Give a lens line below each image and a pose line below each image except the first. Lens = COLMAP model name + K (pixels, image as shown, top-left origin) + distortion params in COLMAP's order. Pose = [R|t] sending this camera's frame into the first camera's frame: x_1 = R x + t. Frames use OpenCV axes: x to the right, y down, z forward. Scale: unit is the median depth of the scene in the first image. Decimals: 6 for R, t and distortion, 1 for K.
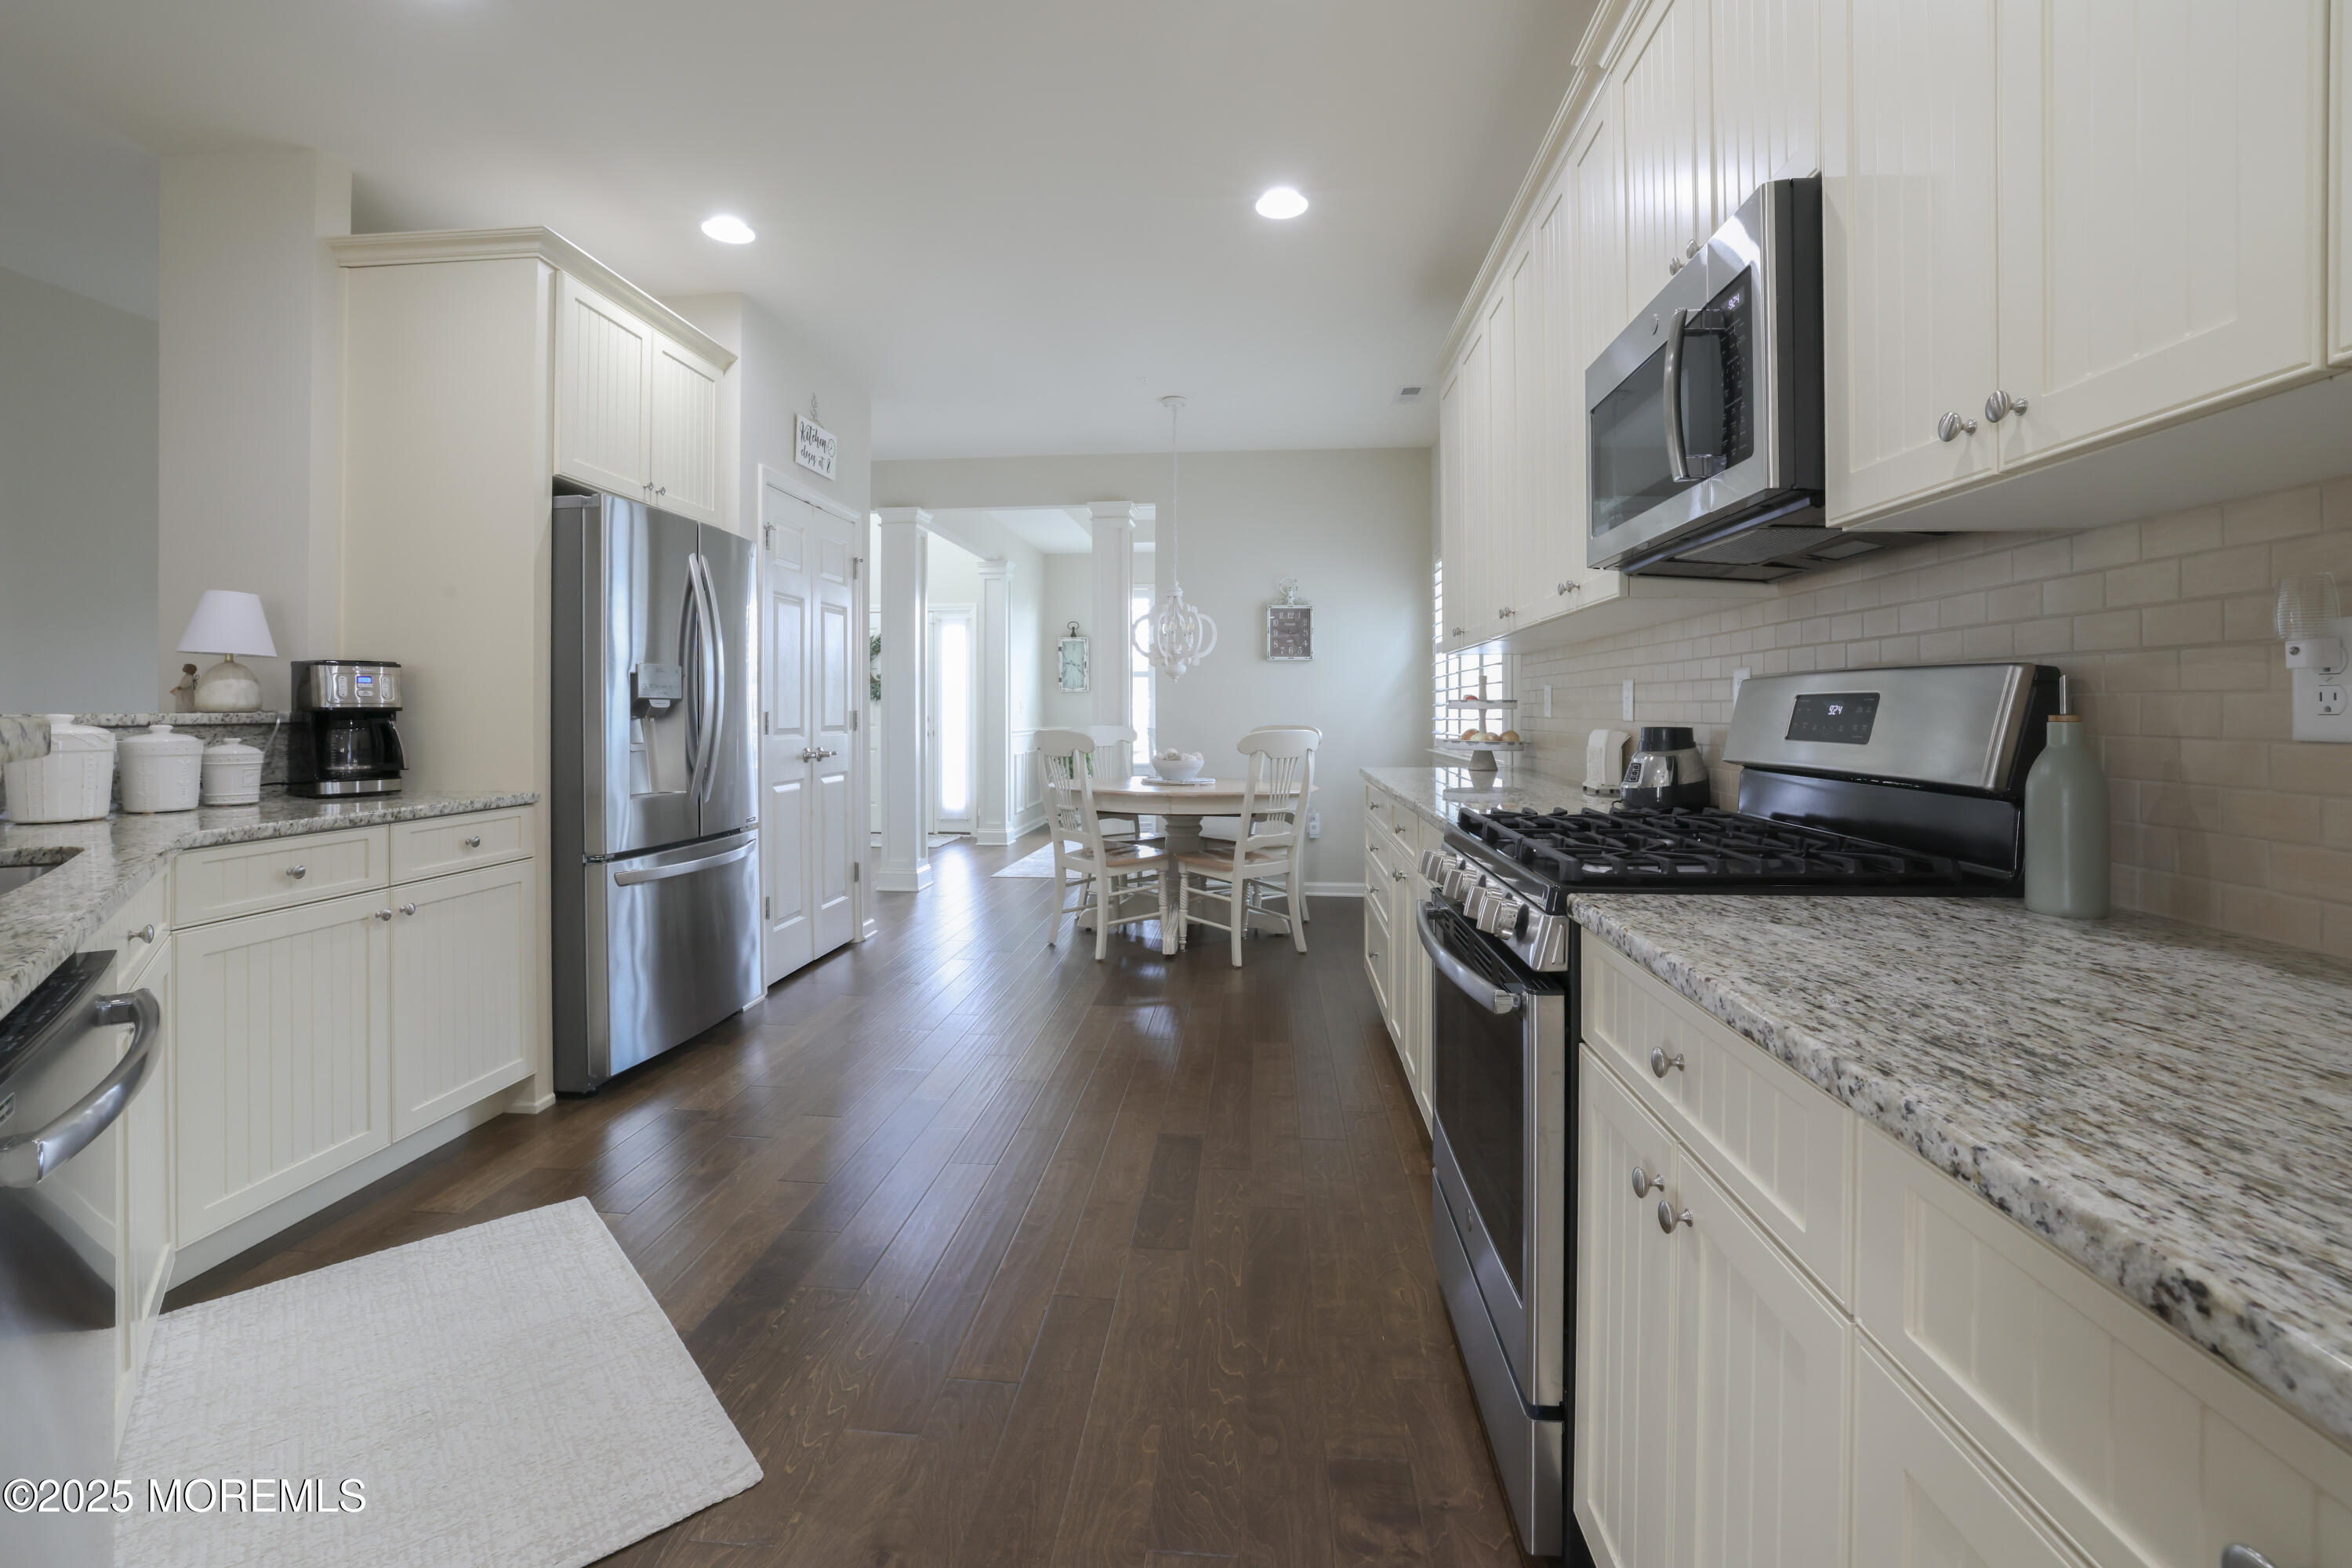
lens RADIAL K [[1022.3, 0, 1167.1], [0, 1022.3, 709.2], [0, 0, 1]] dist [-0.044898, 0.016401]
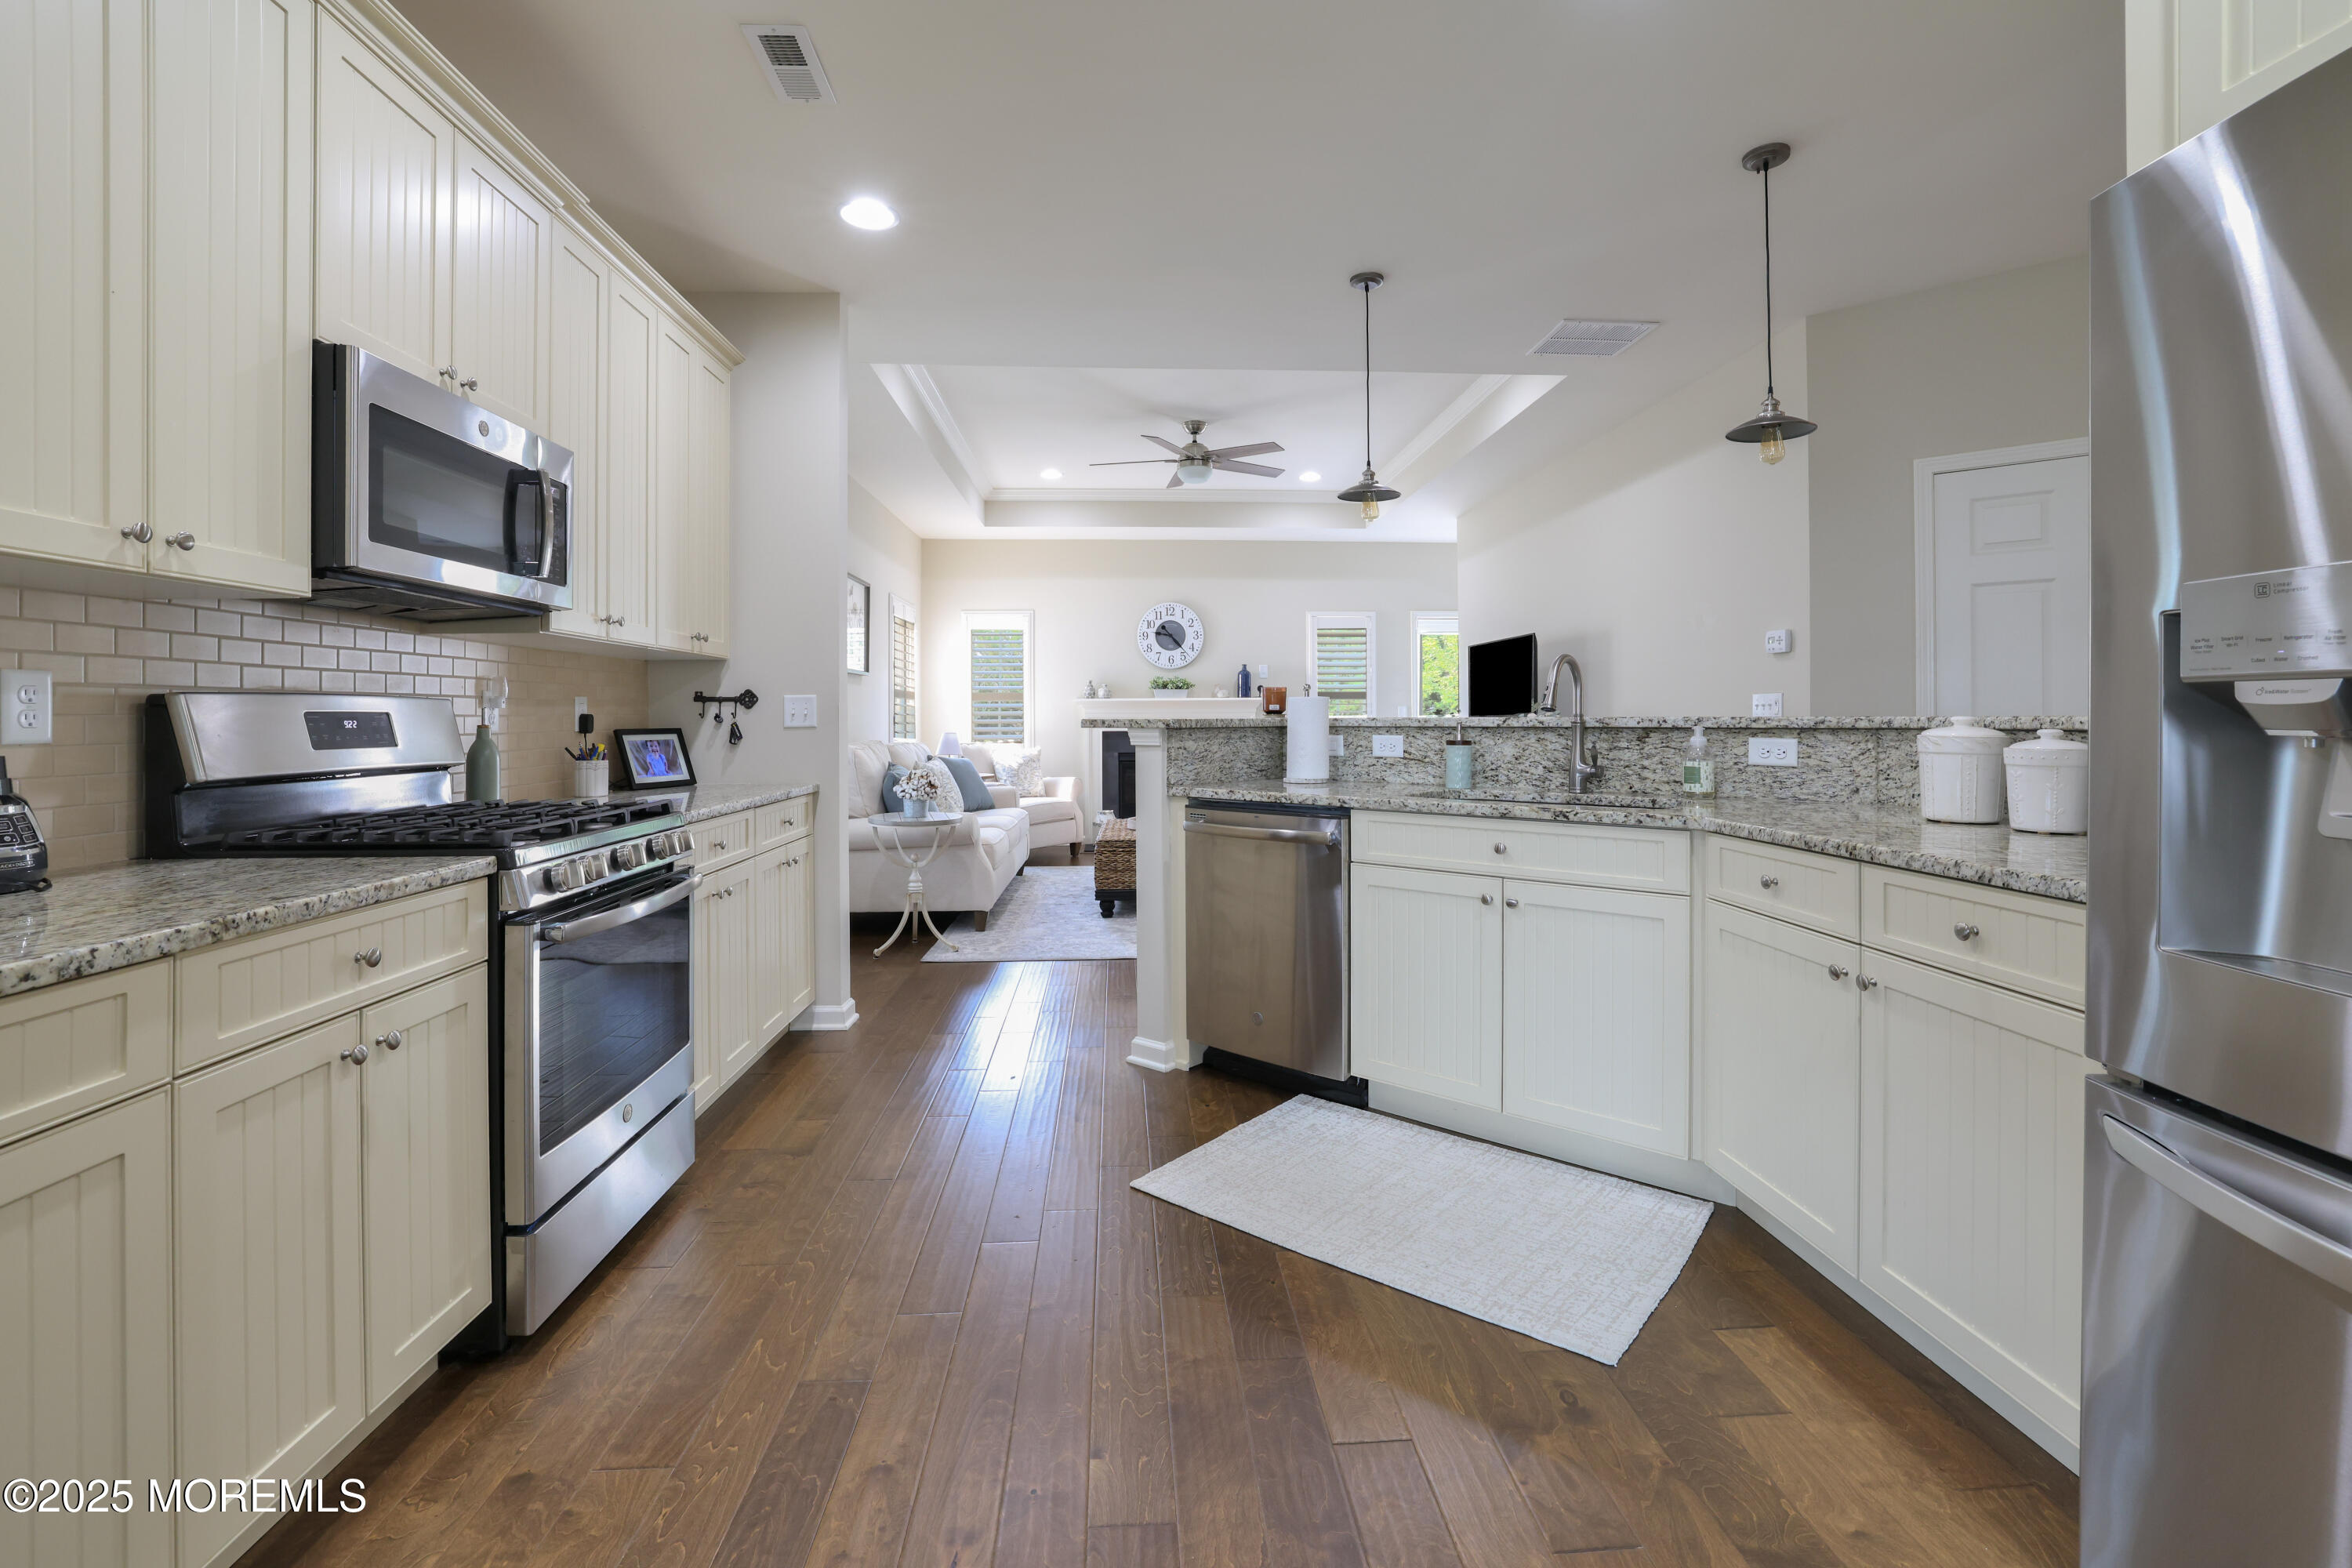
lens RADIAL K [[1043.5, 0, 1176.5], [0, 1043.5, 709.4], [0, 0, 1]] dist [-0.049276, 0.018531]
pose [[-0.988603, 0.005938, -0.150426, -0.148548], [0.006740, 0.999966, -0.004827, -0.001956], [0.150392, -0.005785, -0.988609, 1.744532]]
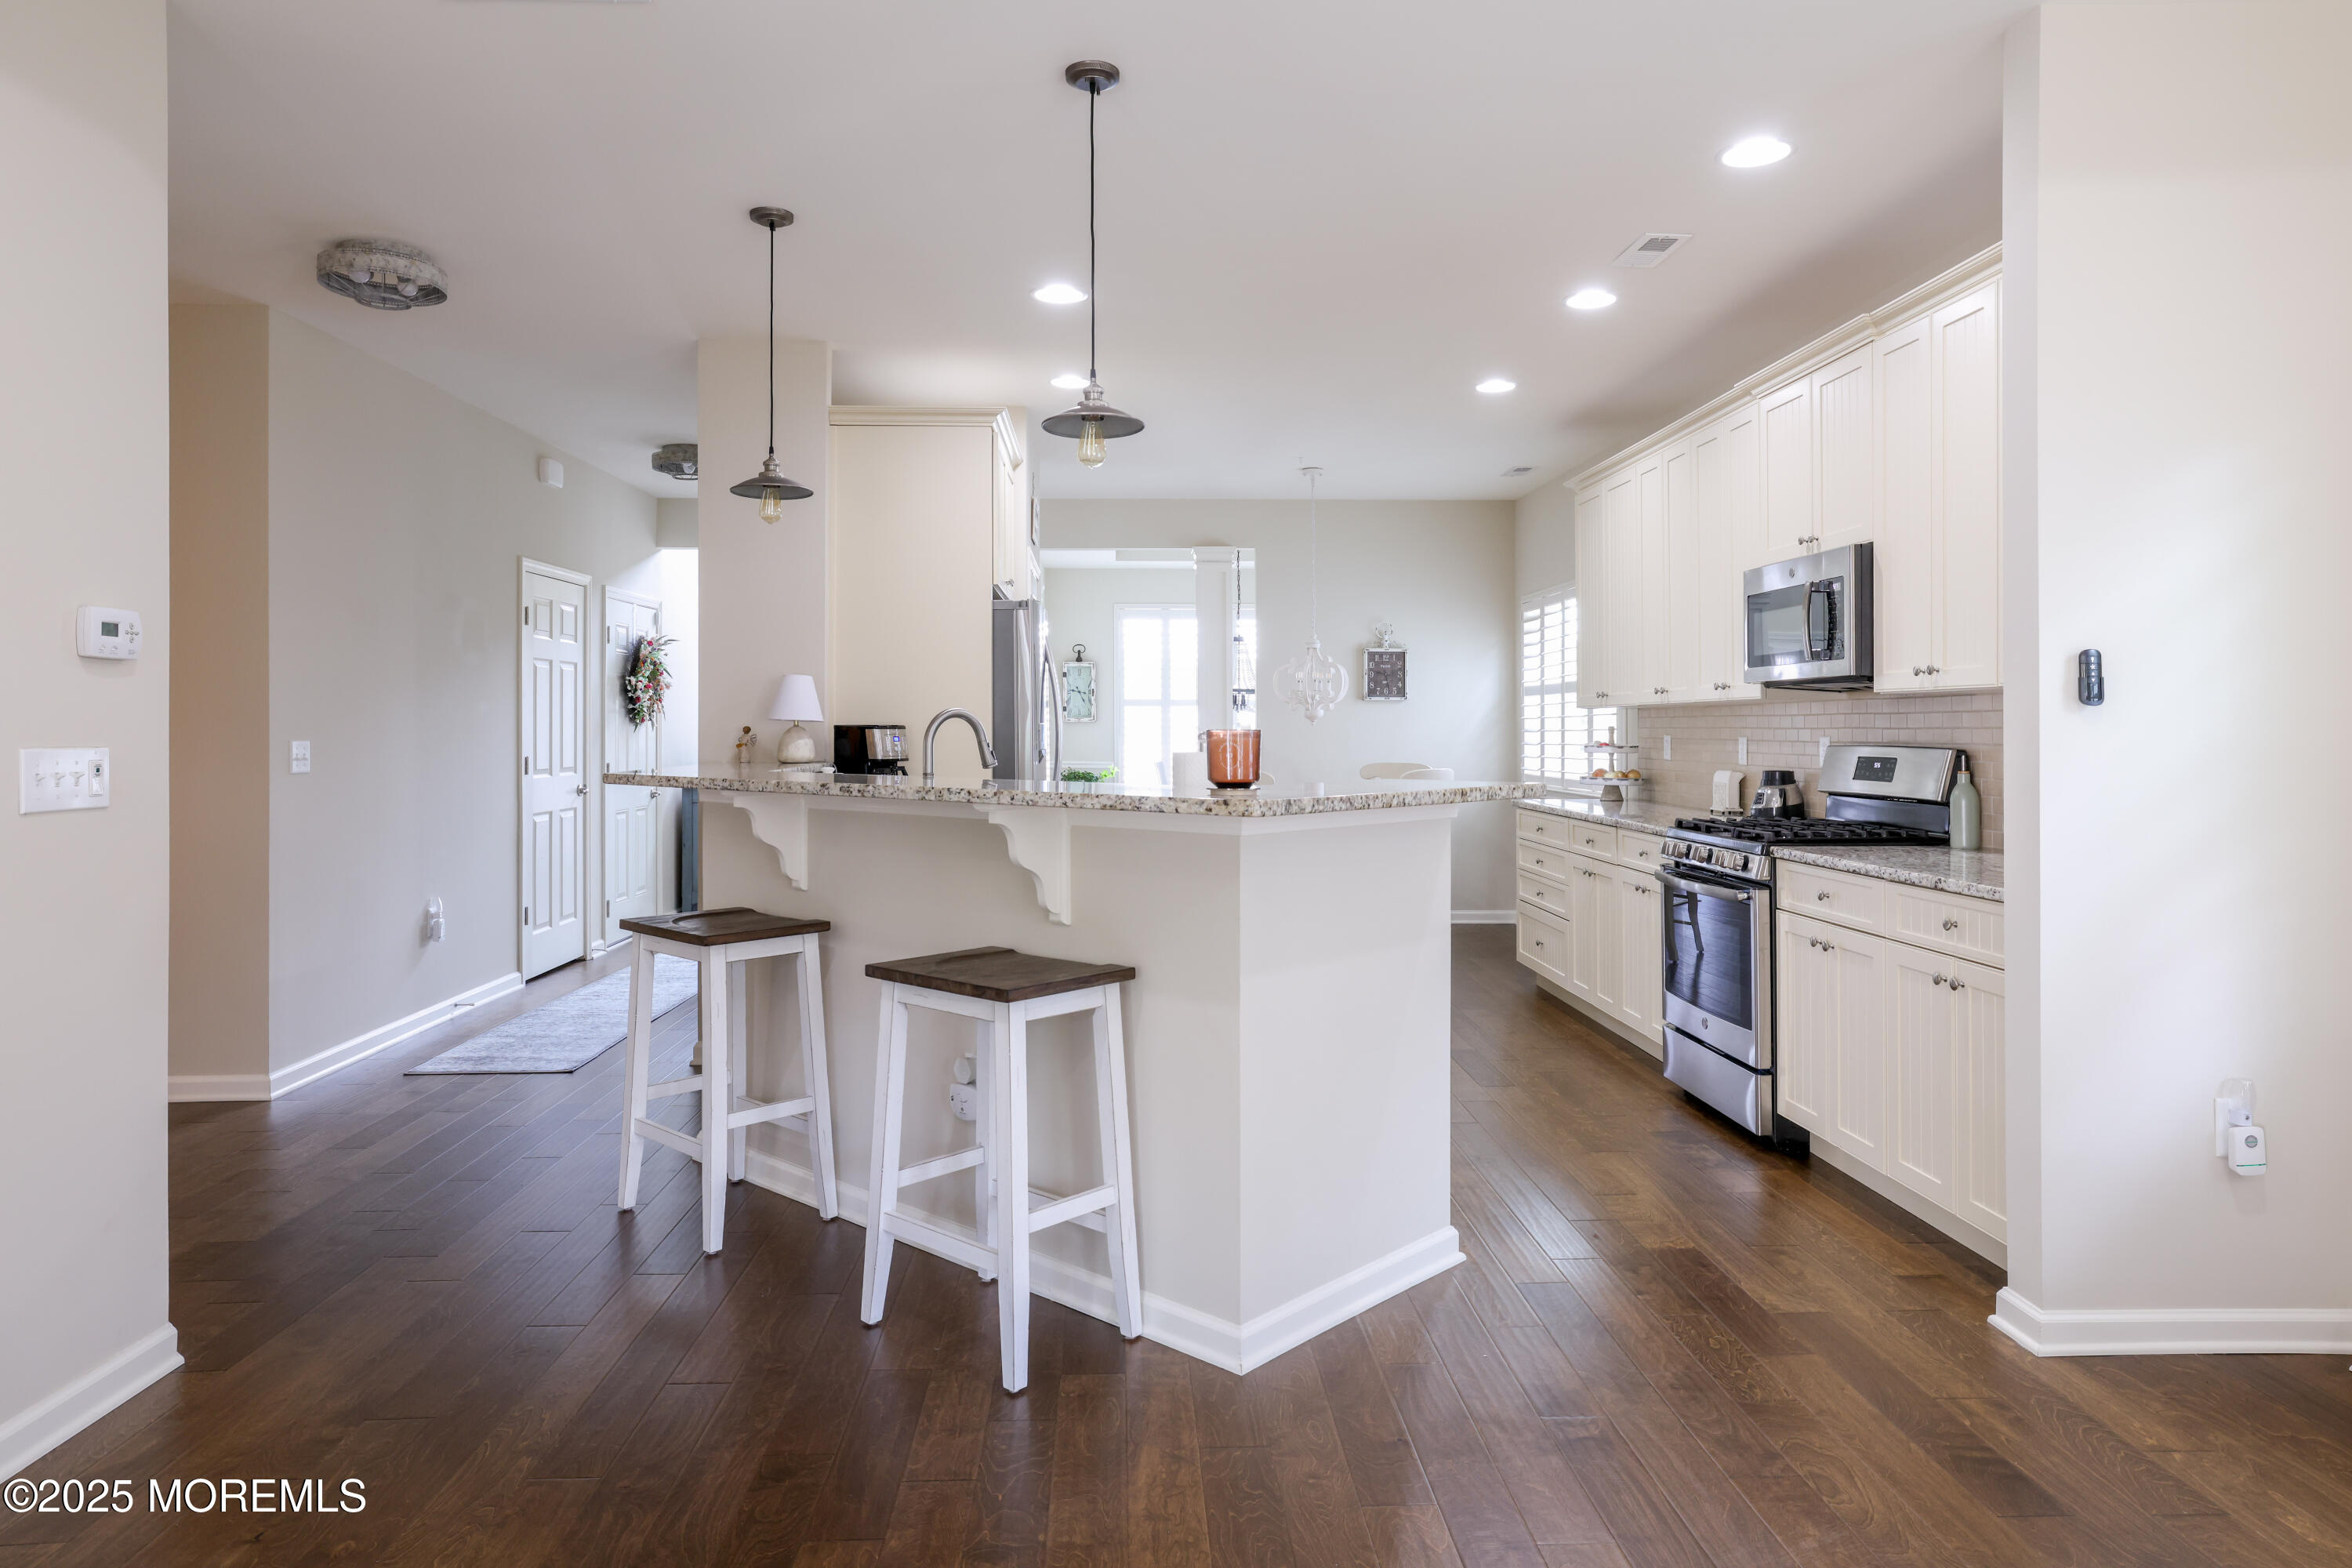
lens RADIAL K [[1414.1, 0, 1161.5], [0, 1414.1, 714.8], [0, 0, 1]] dist [-0.002620, 0.001829]
pose [[0.992987, 0.000384, 0.118220, -0.773733], [0.000810, 0.999949, -0.010054, -0.050964], [-0.118218, 0.010080, 0.992937, -1.161456]]
